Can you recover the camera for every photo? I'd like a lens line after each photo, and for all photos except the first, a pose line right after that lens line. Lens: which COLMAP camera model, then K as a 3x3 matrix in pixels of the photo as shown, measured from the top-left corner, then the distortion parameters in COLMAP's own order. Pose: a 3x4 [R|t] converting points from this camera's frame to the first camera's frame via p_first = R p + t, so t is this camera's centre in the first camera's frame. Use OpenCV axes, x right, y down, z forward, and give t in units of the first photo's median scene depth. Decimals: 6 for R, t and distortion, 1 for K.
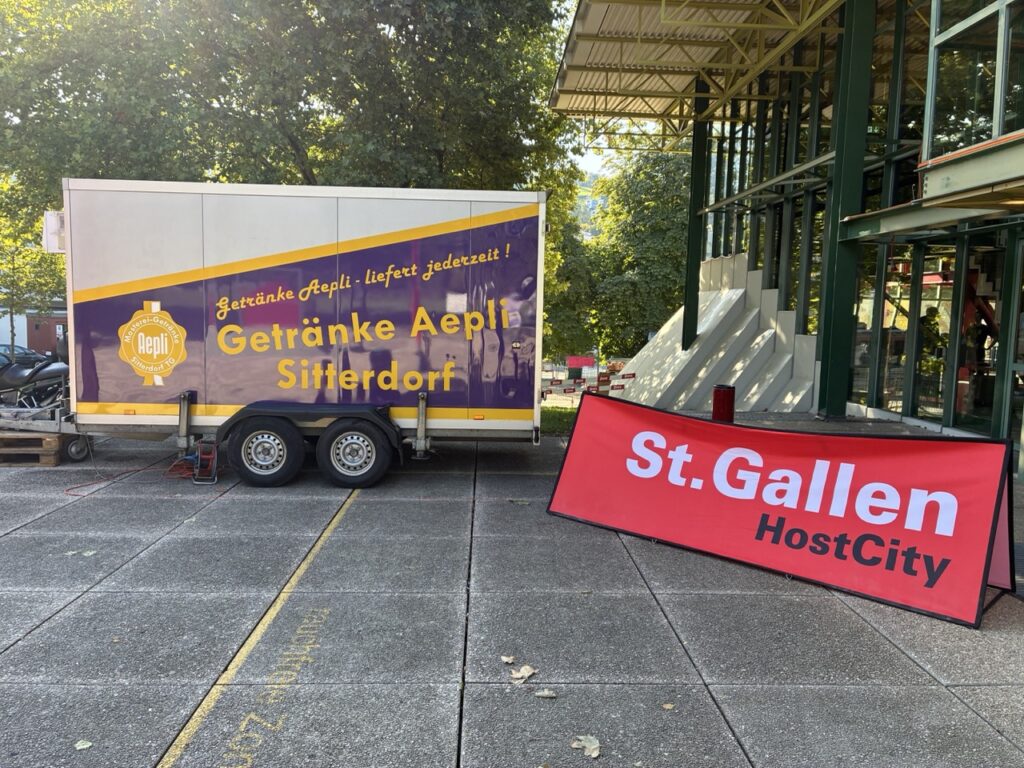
lens RADIAL K [[766.0, 0, 512.0], [0, 766.0, 384.0], [0, 0, 1]] dist [0.071321, -0.003447]
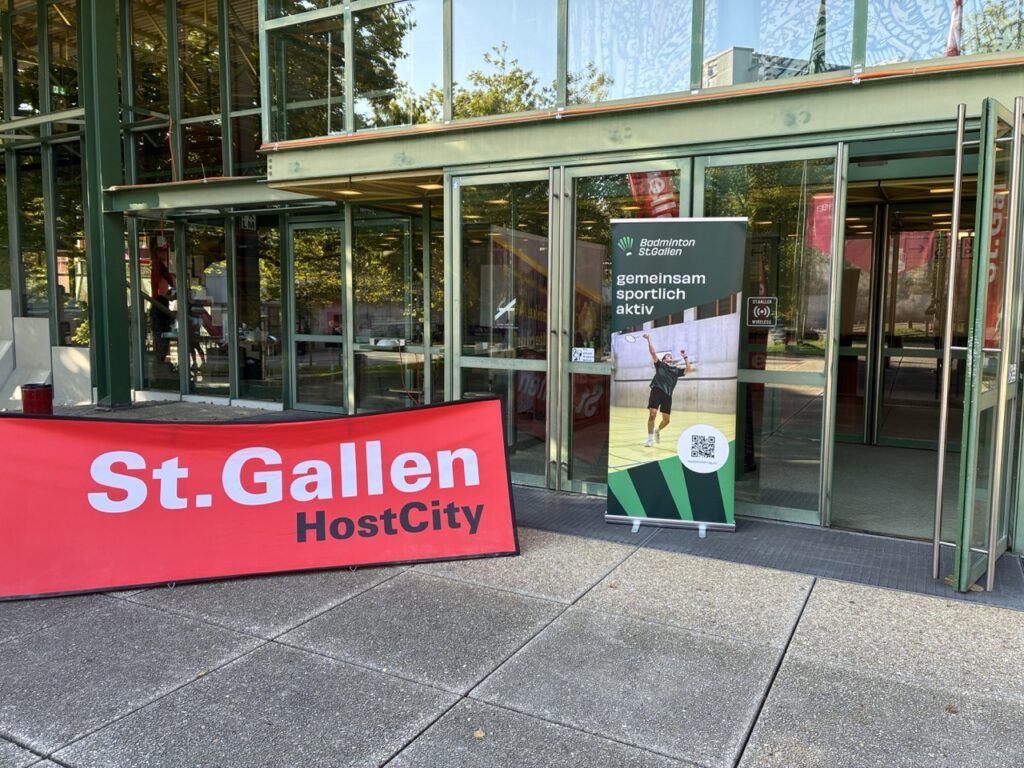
lens RADIAL K [[801.3, 0, 469.5], [0, 801.3, 367.9], [0, 0, 1]] dist [0.045108, -0.005252]
pose [[0.538462, -0.103895, 0.836221, -0.374506], [0.098657, 0.993318, 0.059885, -0.043376], [-0.836855, 0.050254, 0.545114, 0.329504]]
